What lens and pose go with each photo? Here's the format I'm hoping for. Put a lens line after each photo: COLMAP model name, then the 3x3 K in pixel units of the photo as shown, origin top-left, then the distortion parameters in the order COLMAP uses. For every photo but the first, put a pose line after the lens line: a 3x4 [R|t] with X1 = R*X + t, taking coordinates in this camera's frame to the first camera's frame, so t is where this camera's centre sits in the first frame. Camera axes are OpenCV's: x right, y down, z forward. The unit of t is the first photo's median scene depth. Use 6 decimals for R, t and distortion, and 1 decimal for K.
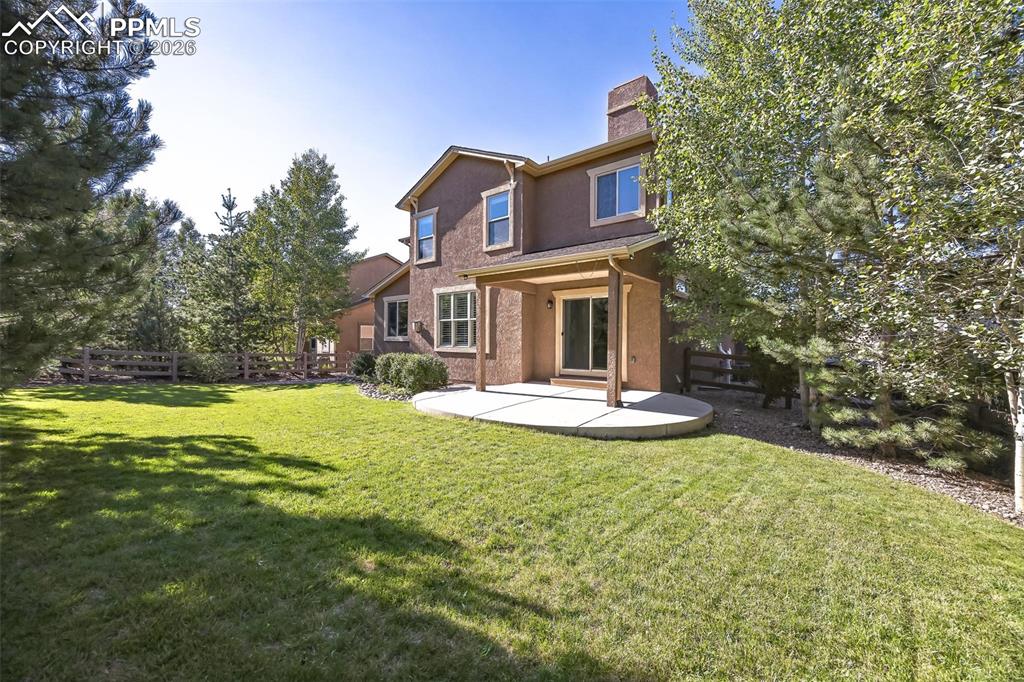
lens RADIAL K [[388.9, 0, 511.9], [0, 388.9, 337.2], [0, 0, 1]] dist [-0.007030, -0.000192]
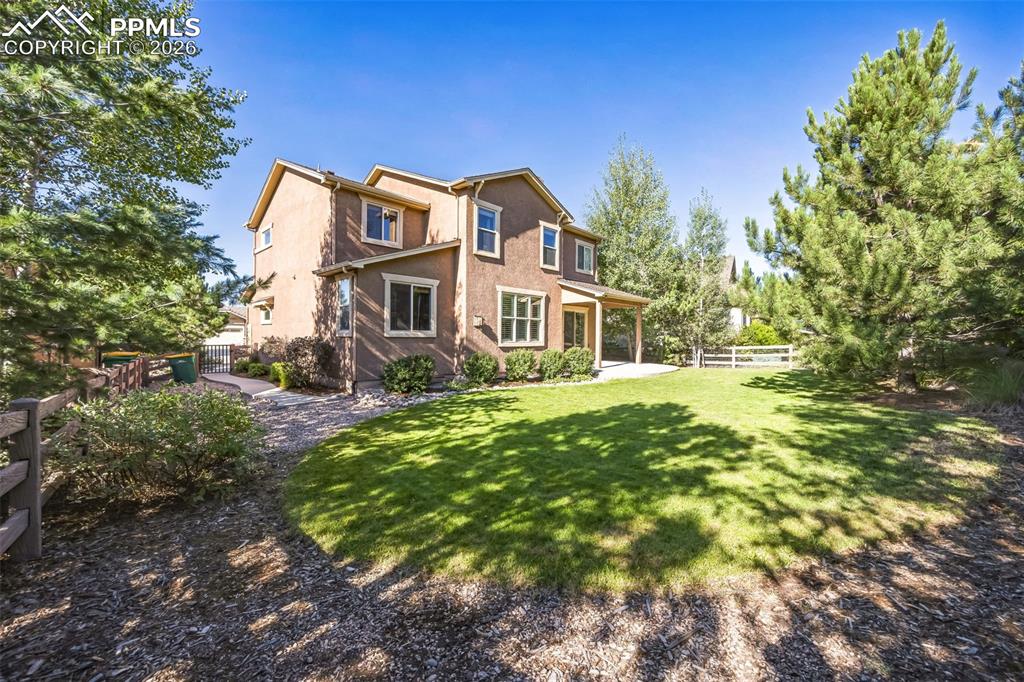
lens RADIAL K [[388.9, 0, 511.6], [0, 388.9, 341.6], [0, 0, 1]] dist [-0.007030, -0.000192]
pose [[0.081044, -0.015517, 0.996590, -1.267486], [-0.005959, 0.999853, 0.016052, 0.006418], [-0.996693, -0.007240, 0.080940, 0.913714]]
